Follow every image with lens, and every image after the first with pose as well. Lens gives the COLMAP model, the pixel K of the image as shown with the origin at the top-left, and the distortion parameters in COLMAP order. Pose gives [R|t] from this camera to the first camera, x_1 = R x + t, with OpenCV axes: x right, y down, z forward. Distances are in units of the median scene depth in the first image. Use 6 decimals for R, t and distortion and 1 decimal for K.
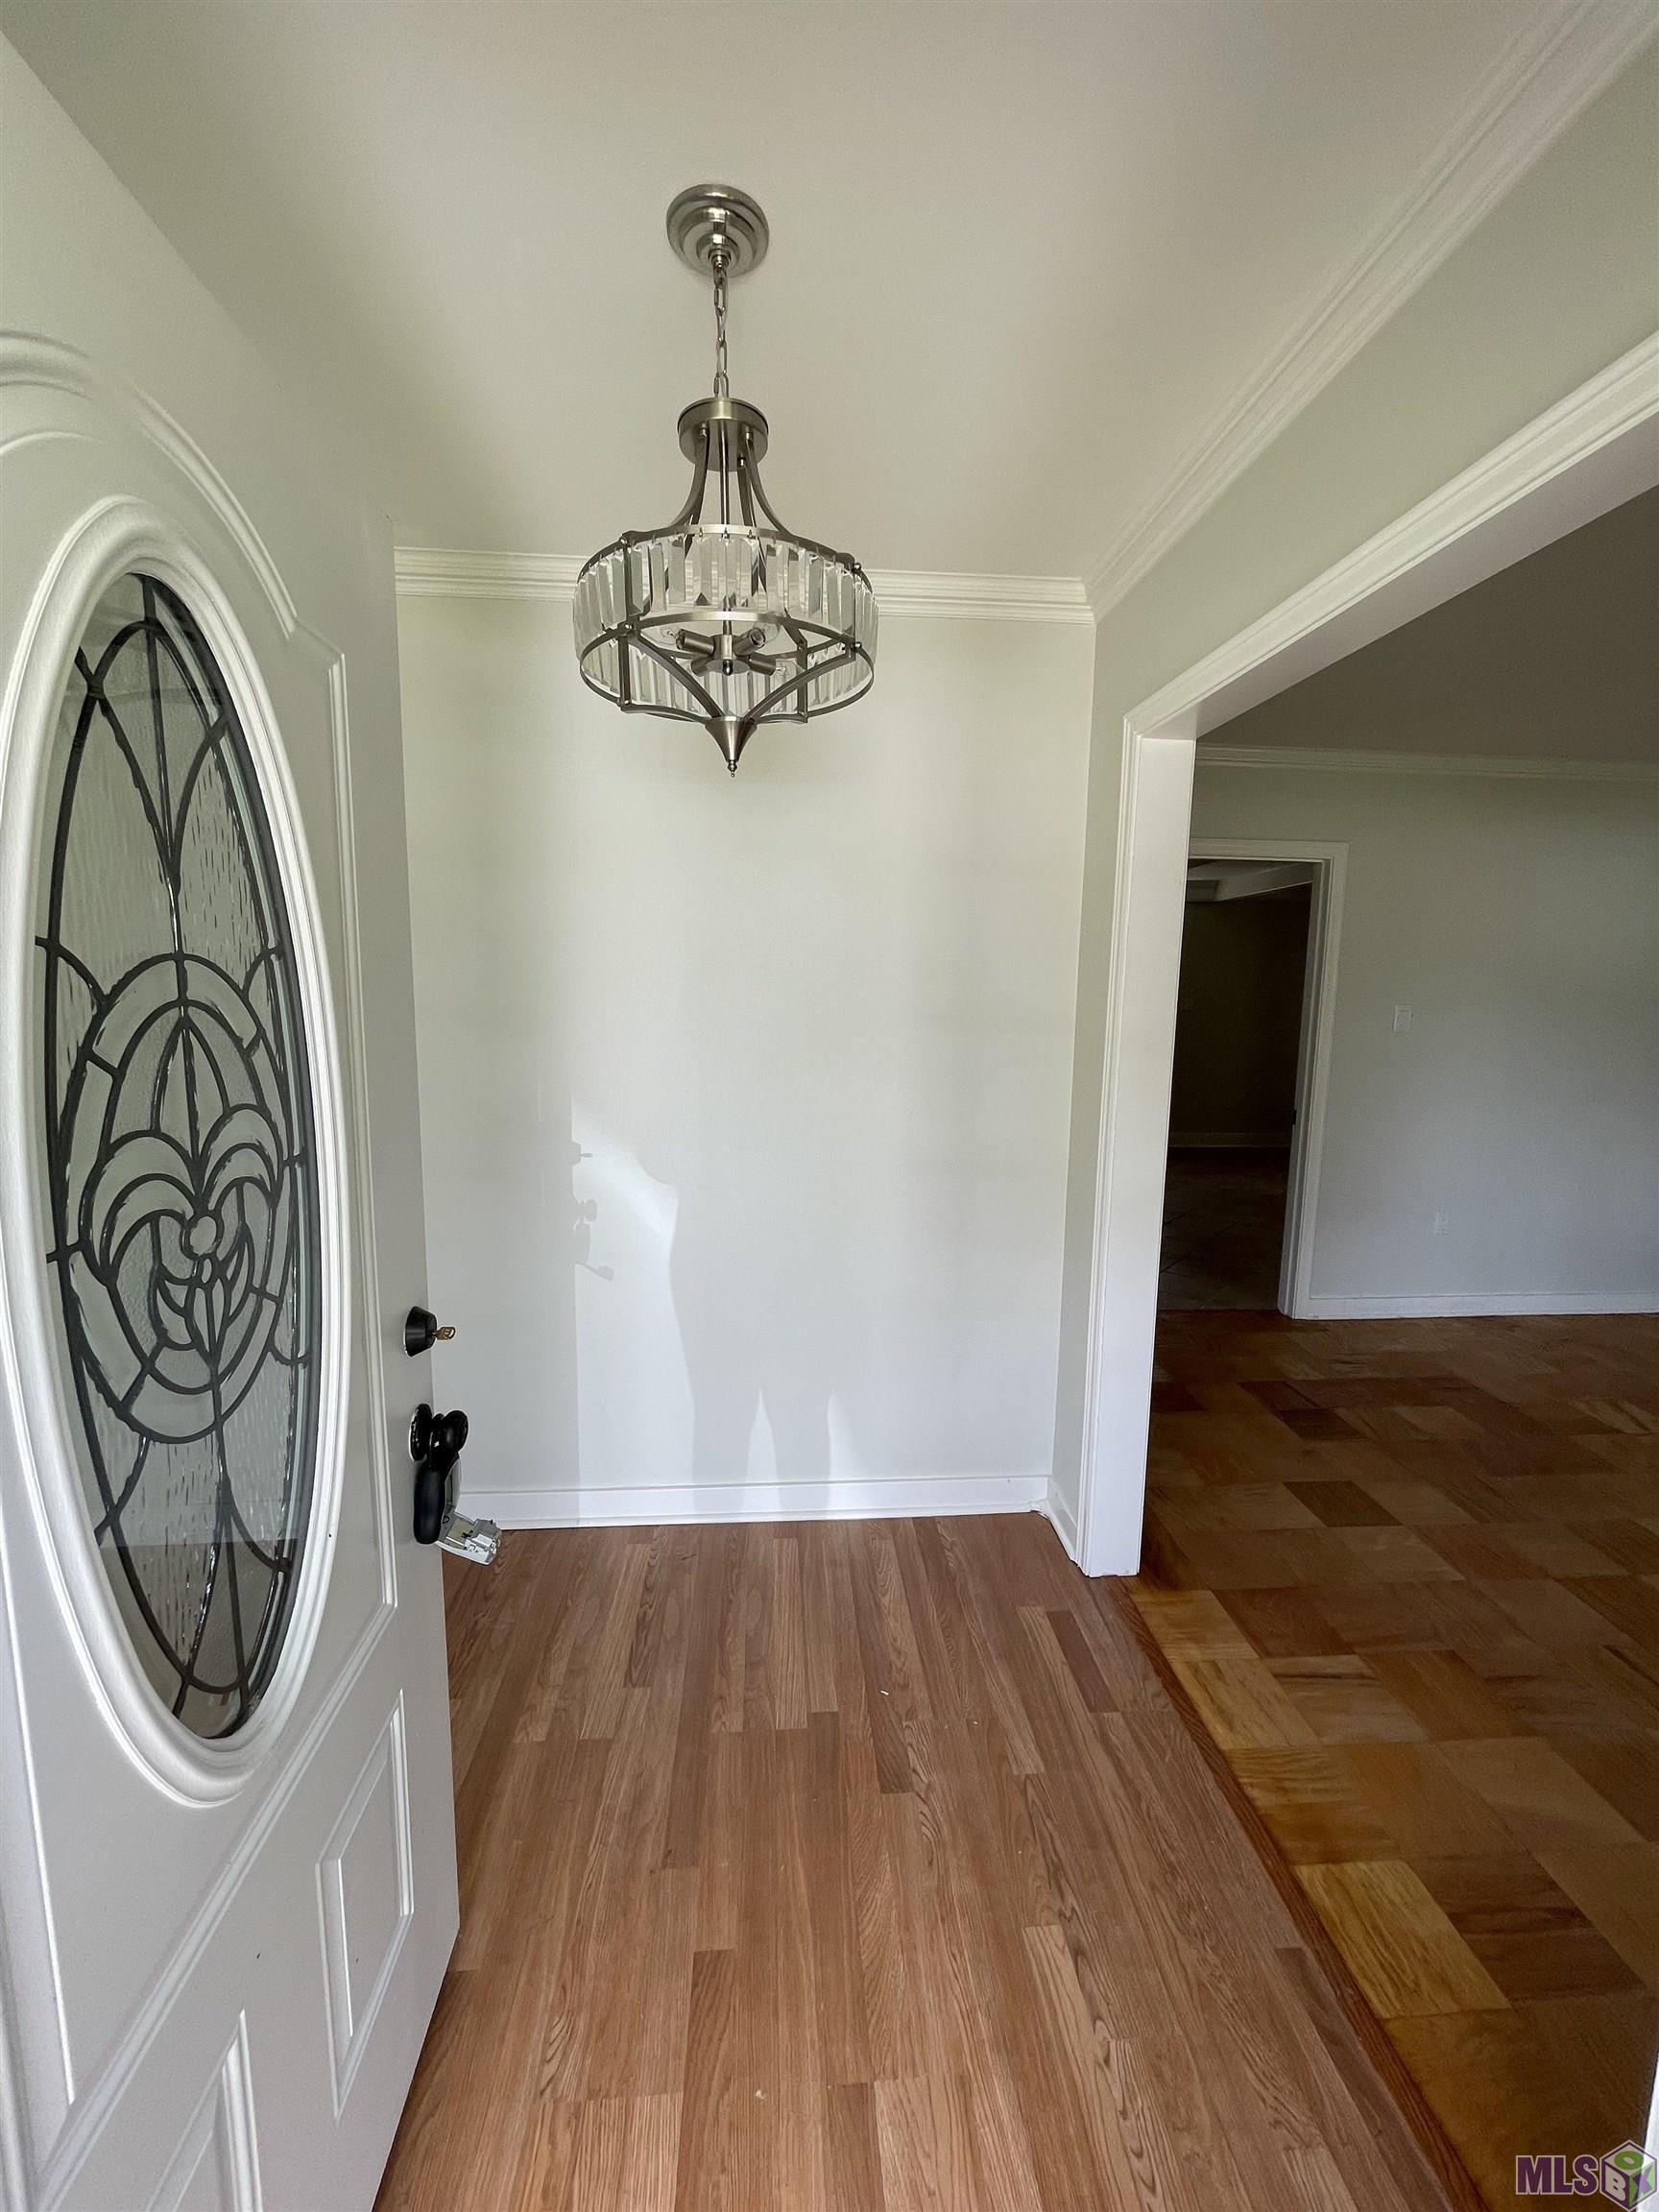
lens RADIAL K [[890.4, 0, 836.4], [0, 890.4, 1097.9], [0, 0, 1]] dist [-0.007696, 0.004023]
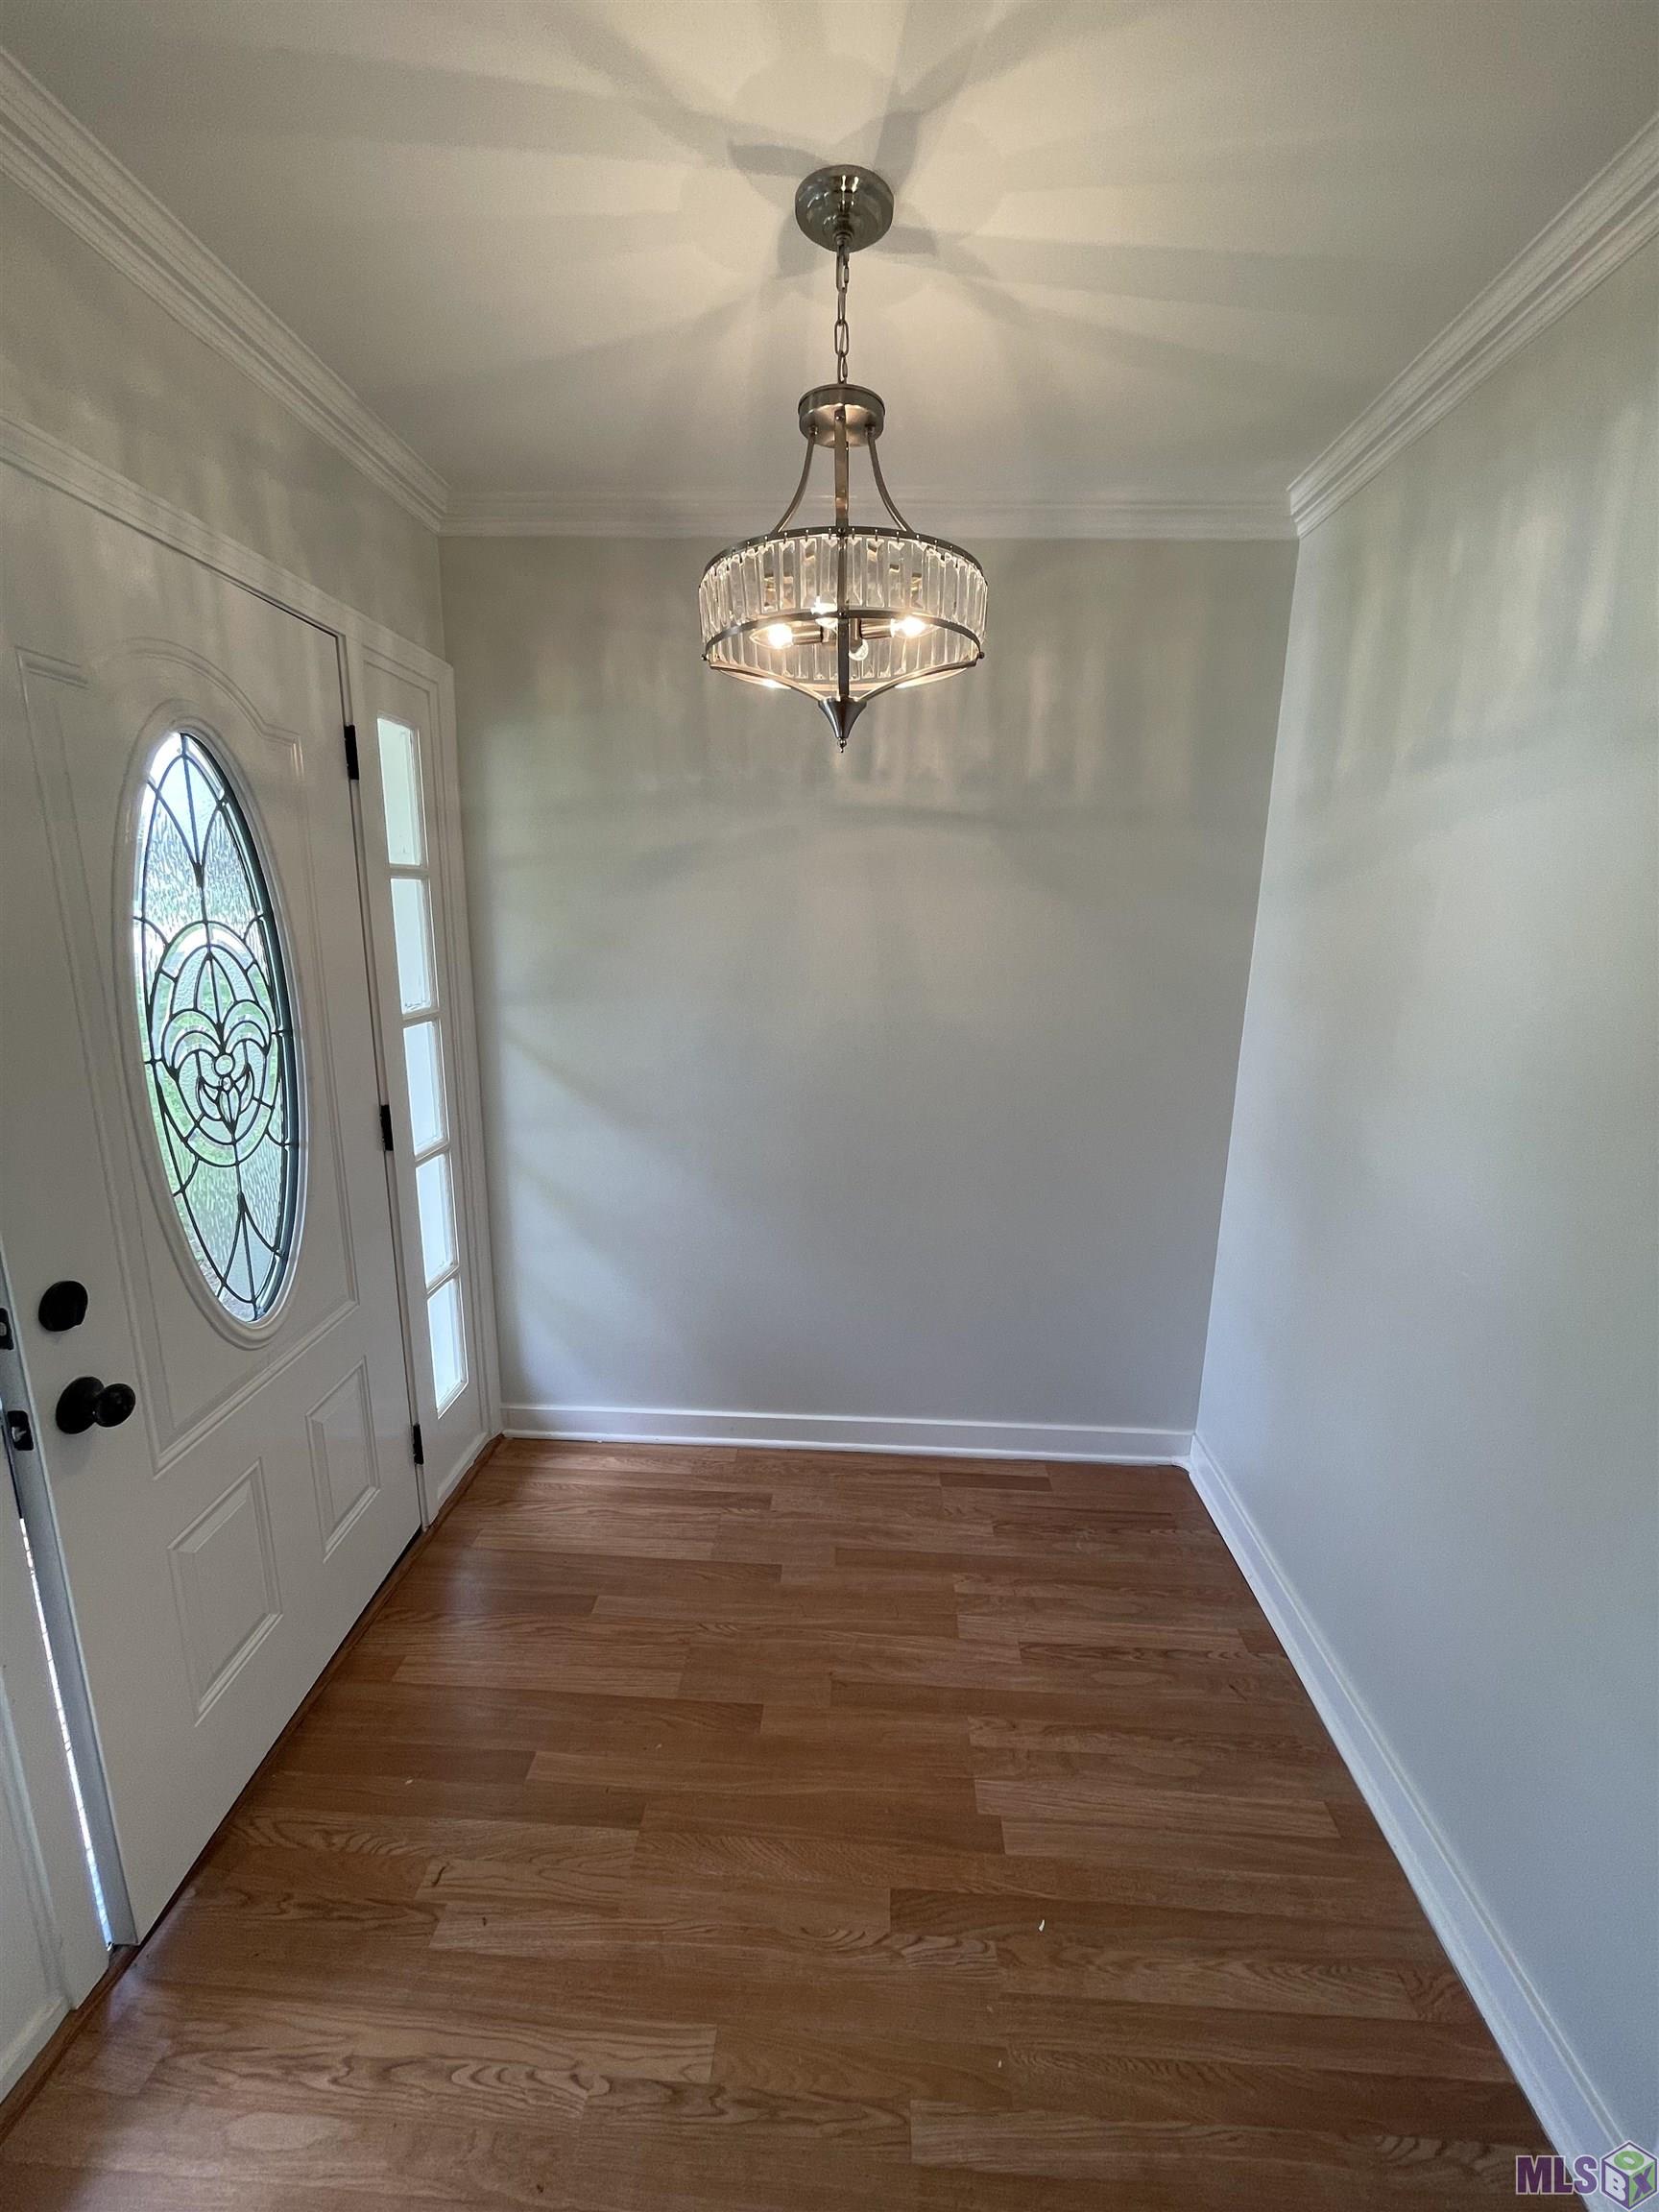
lens RADIAL K [[890.4, 0, 836.4], [0, 890.4, 1097.9], [0, 0, 1]] dist [-0.007696, 0.004023]
pose [[-0.122017, 0.199432, -0.972285, 0.726039], [-0.151177, 0.964440, 0.216795, -0.143462], [0.980947, 0.173440, -0.087528, 0.859126]]
